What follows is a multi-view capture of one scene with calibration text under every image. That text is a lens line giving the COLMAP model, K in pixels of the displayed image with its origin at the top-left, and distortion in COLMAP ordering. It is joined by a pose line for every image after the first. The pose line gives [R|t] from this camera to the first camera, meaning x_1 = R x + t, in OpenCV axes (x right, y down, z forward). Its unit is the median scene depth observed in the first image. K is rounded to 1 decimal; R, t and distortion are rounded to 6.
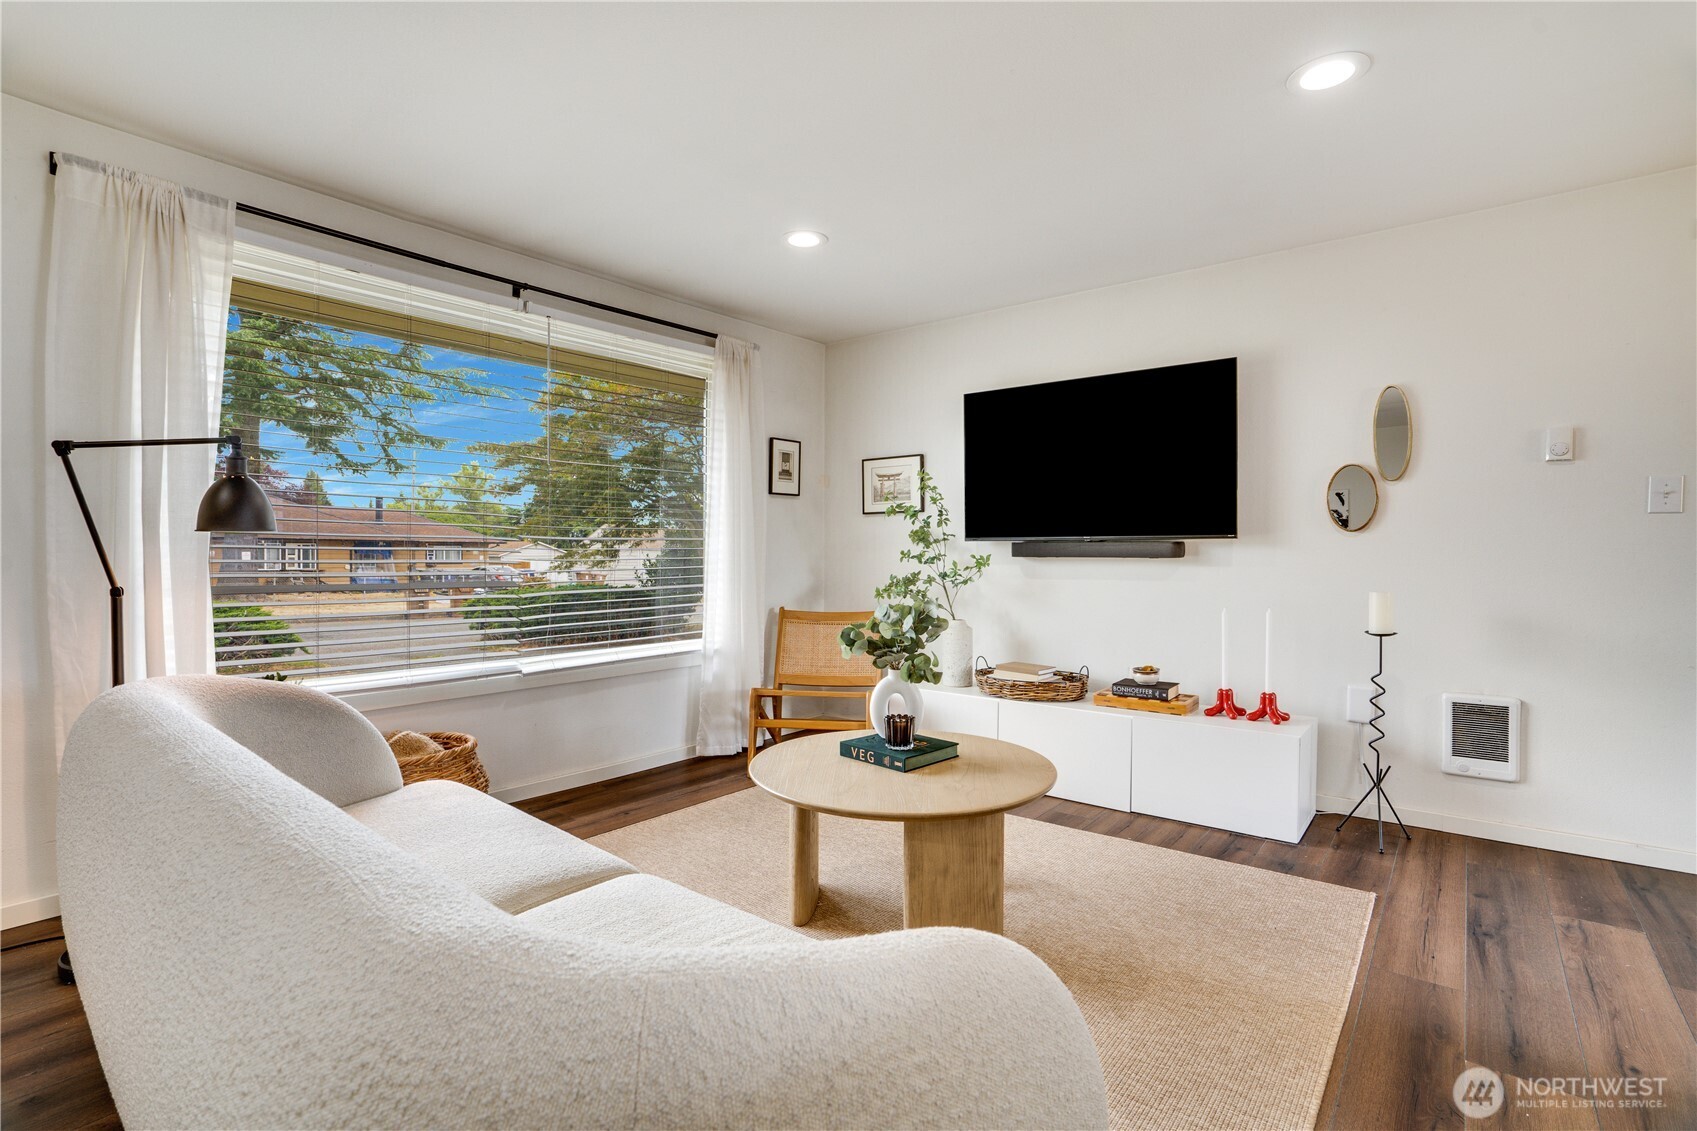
lens RADIAL K [[791.2, 0, 848.5], [0, 791.2, 565.5], [0, 0, 1]] dist [-0.061104, 0.023689]
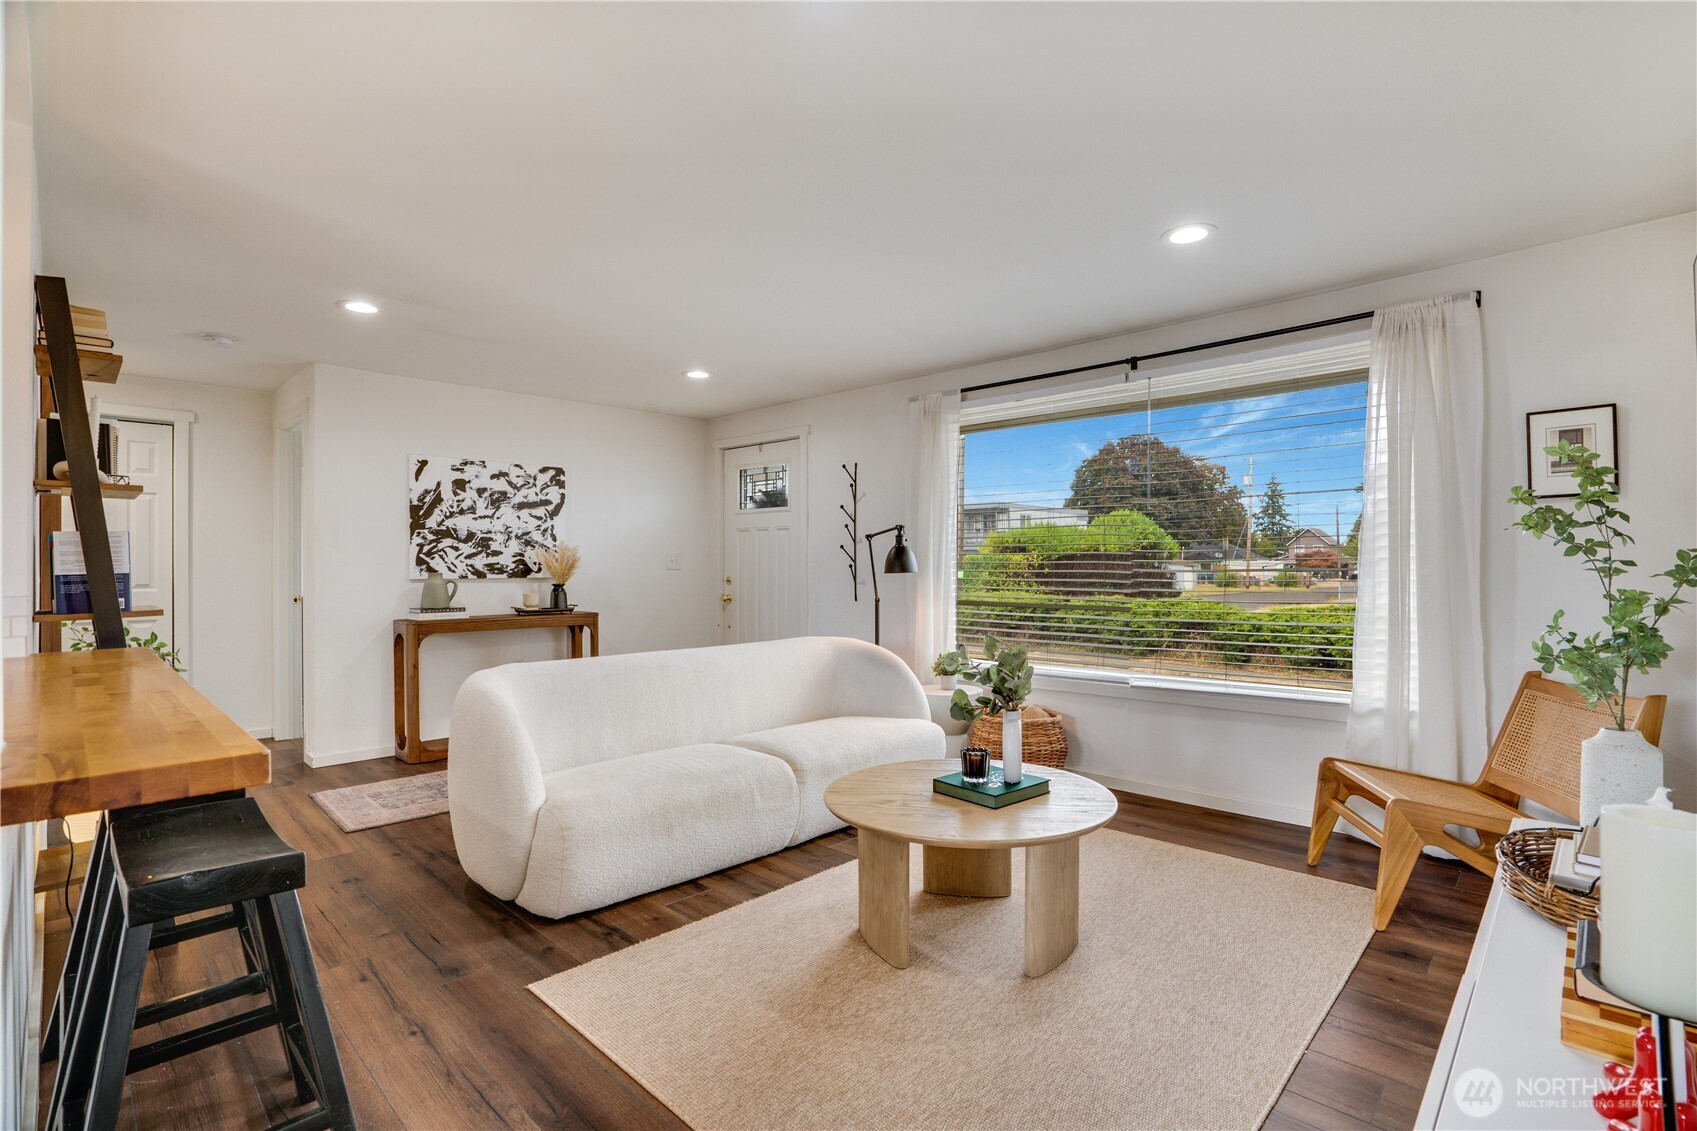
lens RADIAL K [[787.3, 0, 826.7], [0, 787.3, 565.9], [0, 0, 1]] dist [-0.055990, 0.018423]
pose [[-0.103169, -0.005404, -0.994649, 0.794726], [-0.013721, 0.999898, -0.004010, -0.031800], [0.994569, 0.013234, -0.103233, 0.645588]]
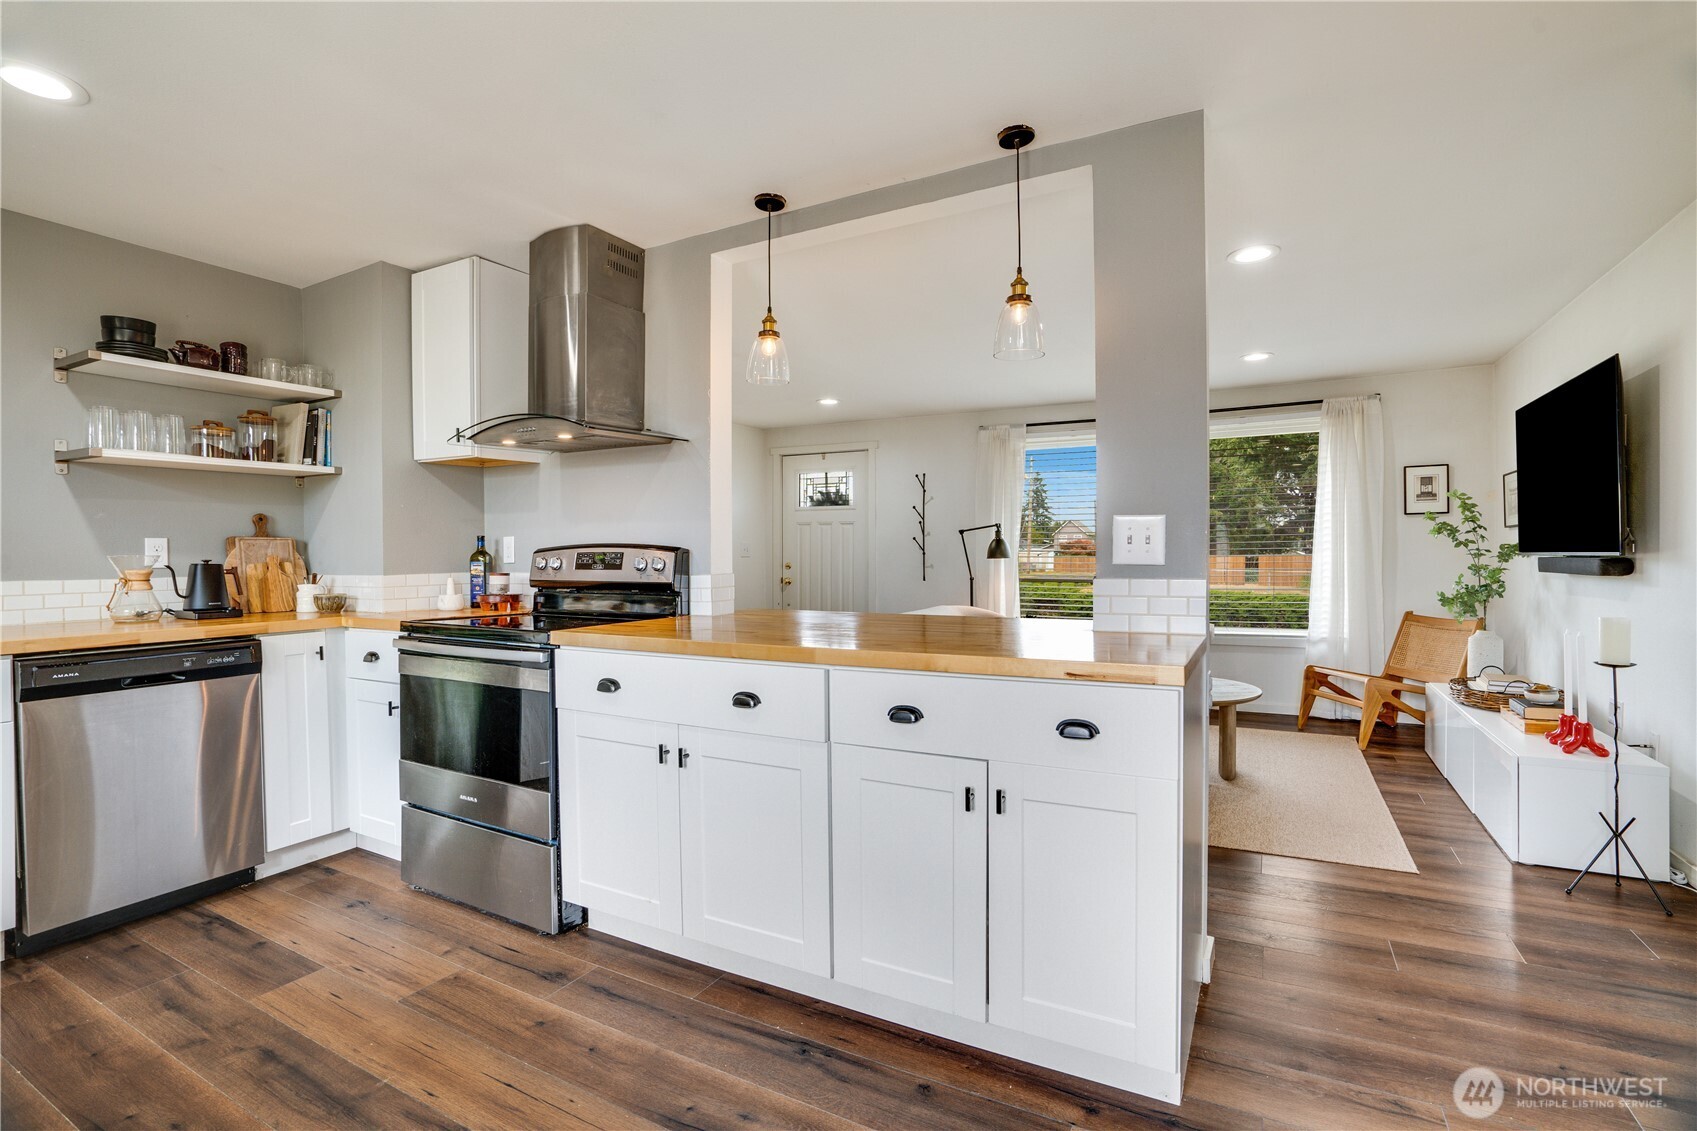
lens RADIAL K [[787.3, 0, 826.7], [0, 787.3, 565.9], [0, 0, 1]] dist [-0.055990, 0.018423]
pose [[0.164738, 0.009165, -0.986295, 1.177817], [-0.009404, 0.999926, 0.007721, -0.020488], [0.986292, 0.008003, 0.164812, -0.041155]]
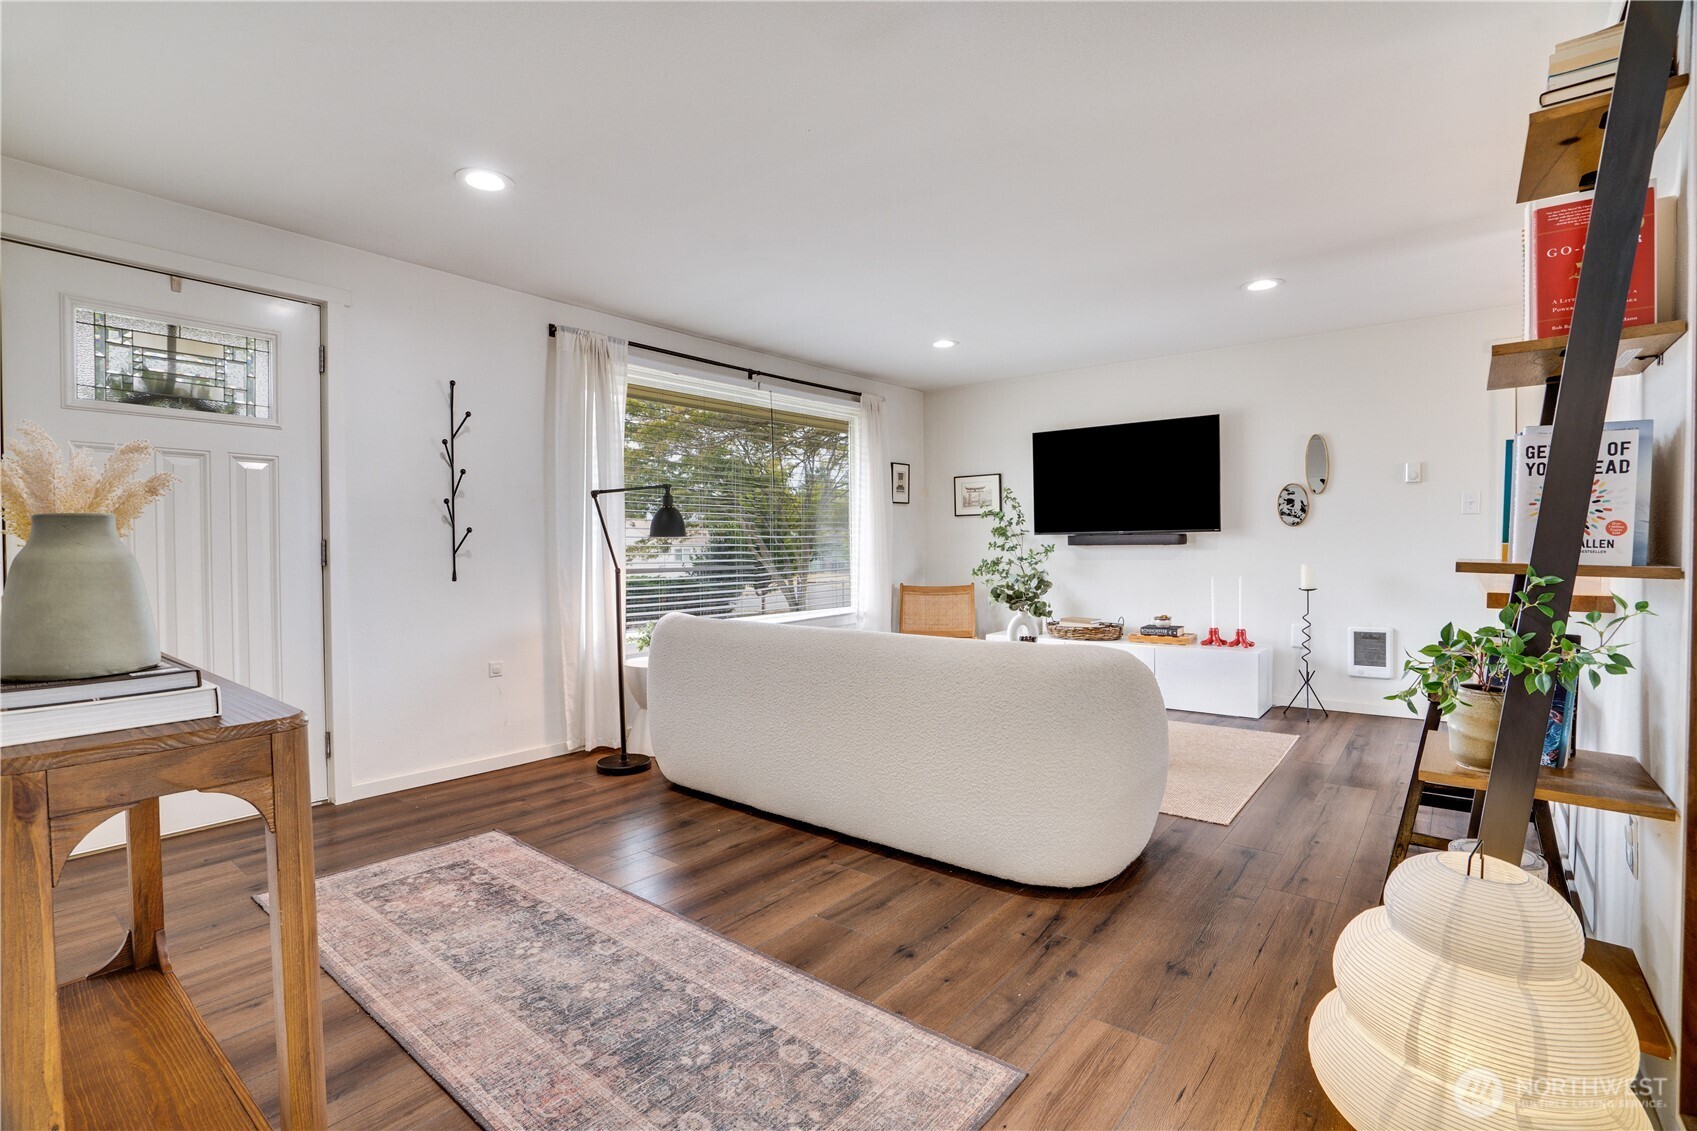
lens RADIAL K [[791.2, 0, 848.5], [0, 791.2, 565.5], [0, 0, 1]] dist [-0.061104, 0.023689]
pose [[0.999897, -0.014094, 0.002700, -0.240700], [0.014062, 0.999835, 0.011489, 0.004303], [-0.002861, -0.011450, 0.999930, -0.537722]]
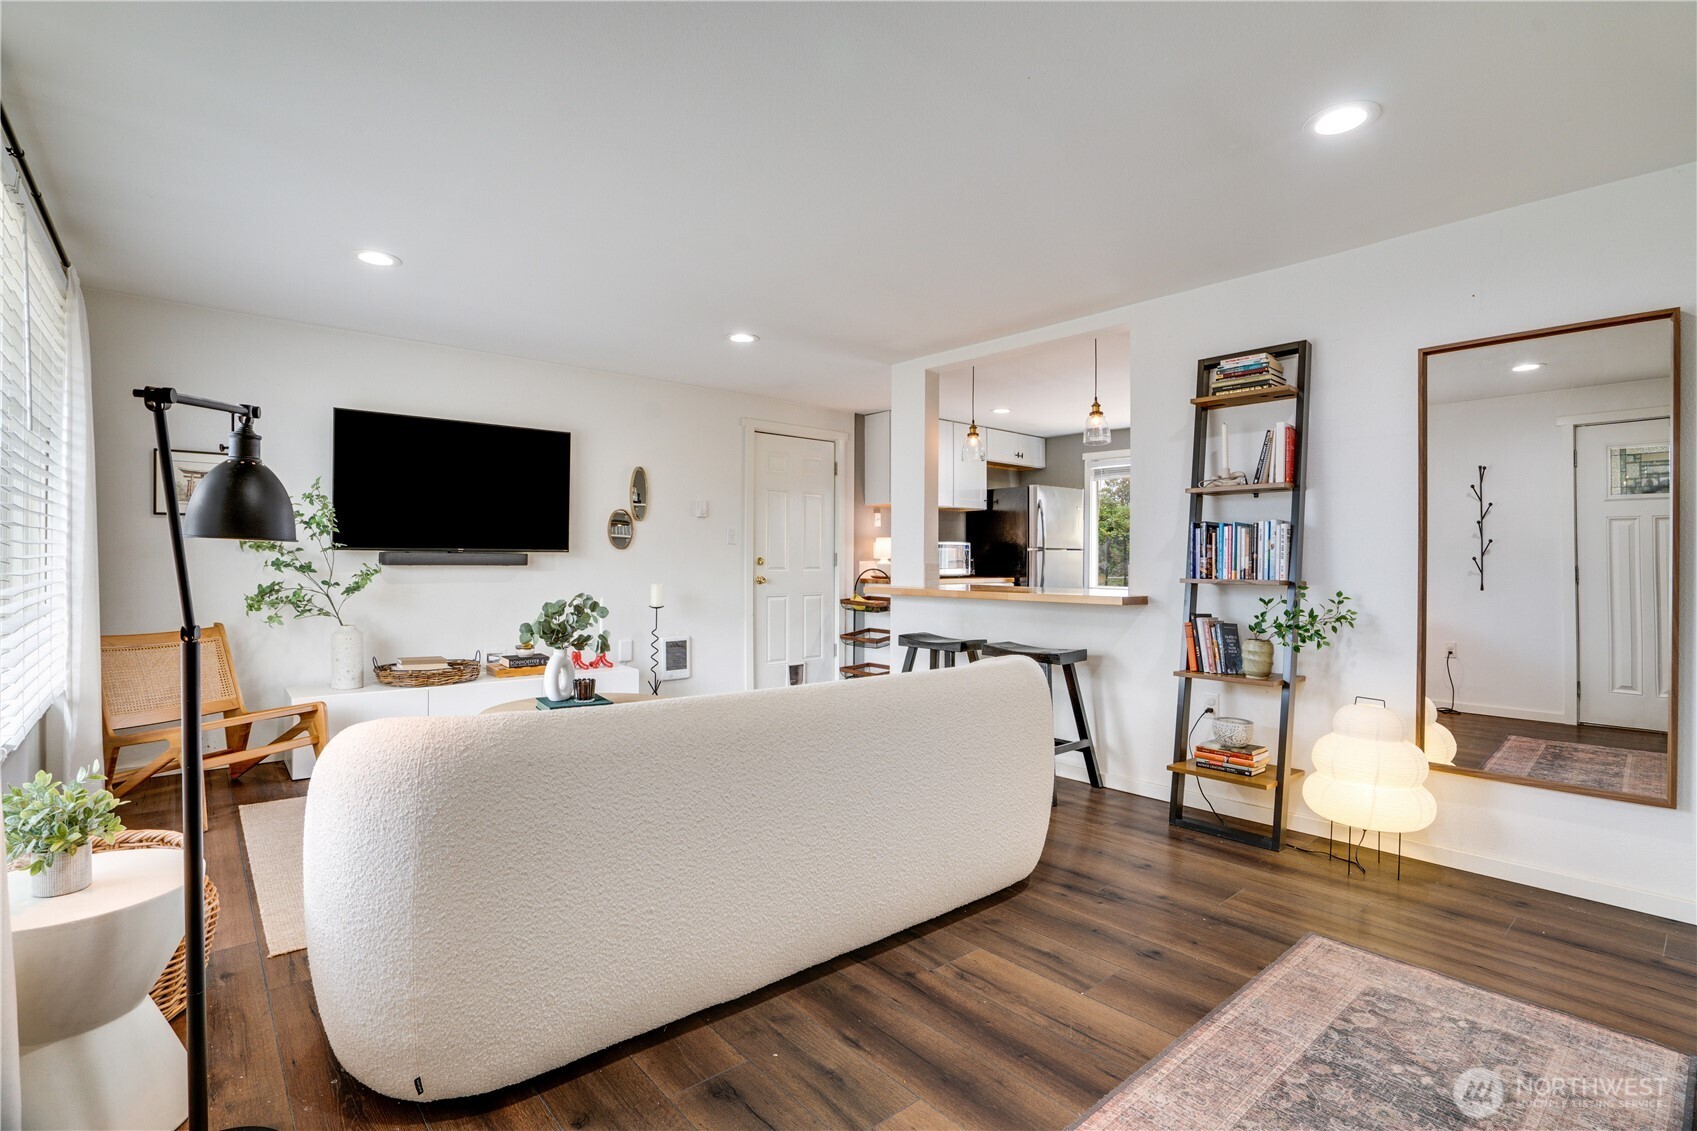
lens RADIAL K [[787.3, 0, 826.7], [0, 787.3, 565.9], [0, 0, 1]] dist [-0.055990, 0.018423]
pose [[0.190897, -0.006435, 0.981589, -0.877028], [0.009118, 0.999947, 0.004783, -0.011135], [-0.981568, 0.008037, 0.190946, 0.213561]]
